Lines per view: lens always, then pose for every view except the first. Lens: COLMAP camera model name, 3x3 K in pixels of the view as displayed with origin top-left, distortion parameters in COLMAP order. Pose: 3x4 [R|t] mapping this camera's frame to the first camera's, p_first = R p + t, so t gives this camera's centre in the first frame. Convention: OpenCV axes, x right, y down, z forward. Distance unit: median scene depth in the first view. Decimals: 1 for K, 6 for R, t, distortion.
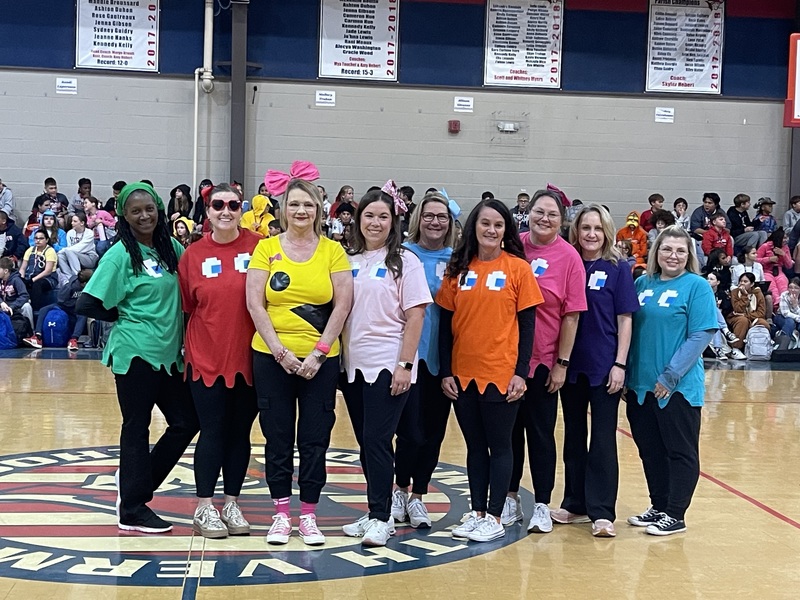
lens RADIAL K [[1286.9, 0, 400.0], [0, 1286.9, 300.0], [0, 0, 1]] dist [0.152707, -0.588967]
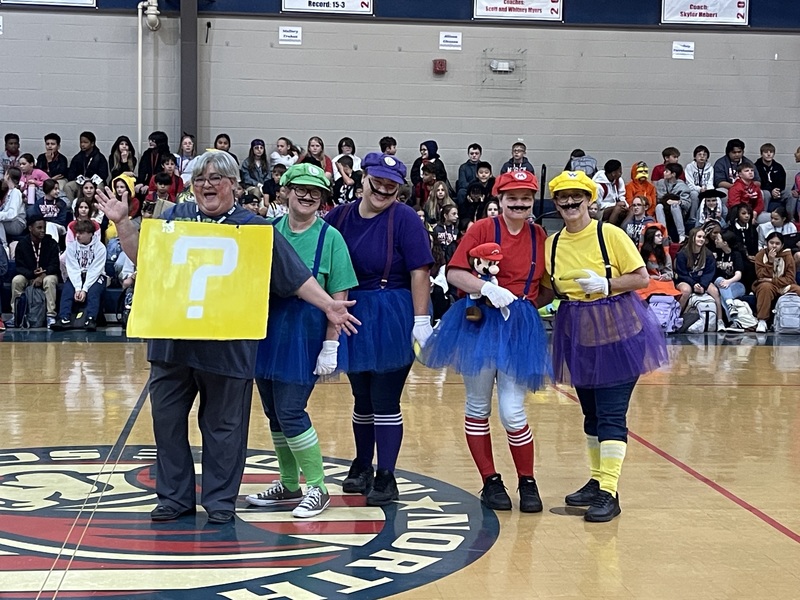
lens RADIAL K [[1423.3, 0, 400.0], [0, 1423.3, 300.0], [0, 0, 1]] dist [0.129090, -0.356279]
pose [[0.999901, -0.010505, -0.009350, 0.022976], [0.010731, 0.999642, 0.024505, -0.001739], [0.009089, -0.024603, 0.999656, 0.039443]]
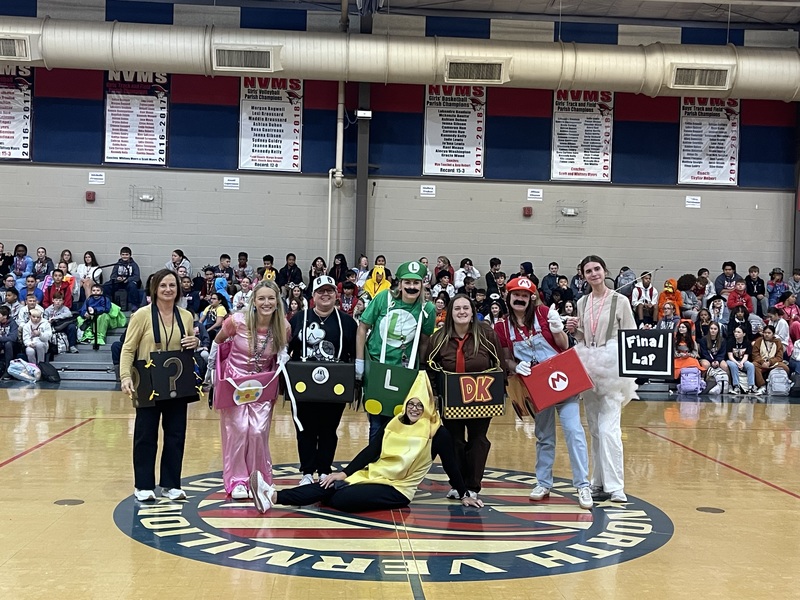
lens RADIAL K [[990.7, 0, 400.0], [0, 990.7, 300.0], [0, 0, 1]] dist [0.124795, -0.397492]
pose [[0.998870, -0.000964, -0.047508, -0.038617], [-0.001200, 0.998964, -0.045493, -0.001398], [0.047503, 0.045498, 0.997834, 0.010790]]
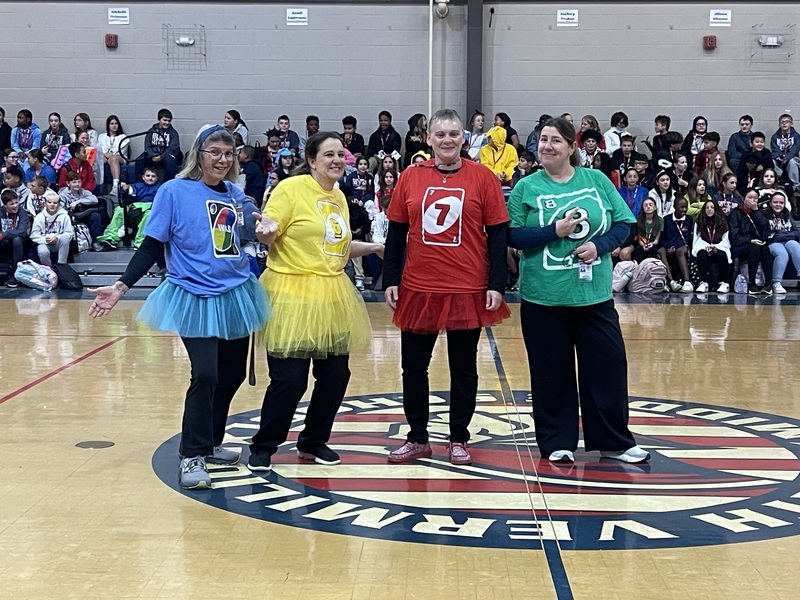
lens RADIAL K [[1340.4, 0, 400.0], [0, 1340.4, 300.0], [0, 0, 1]] dist [0.103944, -0.237600]
pose [[0.989298, -0.008983, -0.145635, -0.037723], [0.015822, 0.998822, 0.045864, -0.000080], [0.145051, -0.047678, 0.988275, 0.016452]]
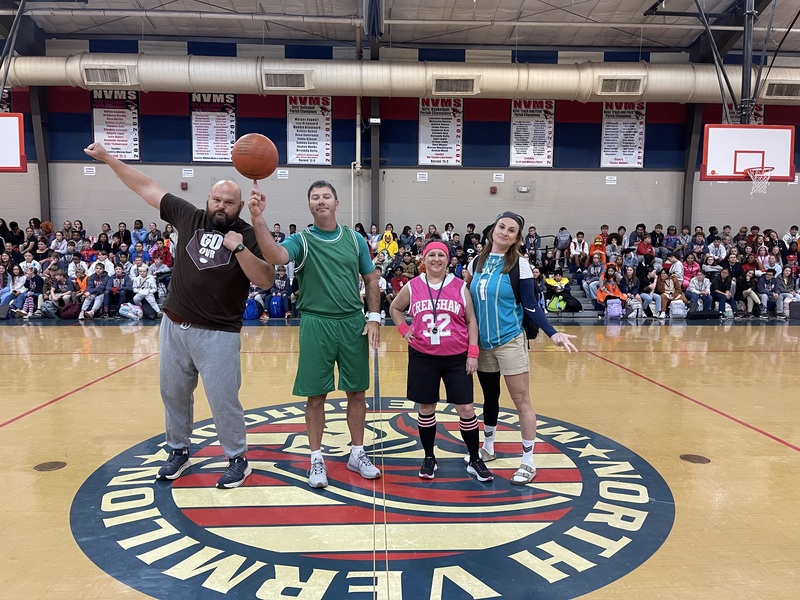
lens RADIAL K [[580.7, 0, 402.1], [0, 580.7, 300.7], [0, 0, 1]] dist [0.062274, -0.090443]
pose [[0.997595, -0.016677, -0.067274, -0.033891], [0.018943, 0.999270, 0.033188, -0.008909], [0.066671, -0.034383, 0.997182, 0.173663]]
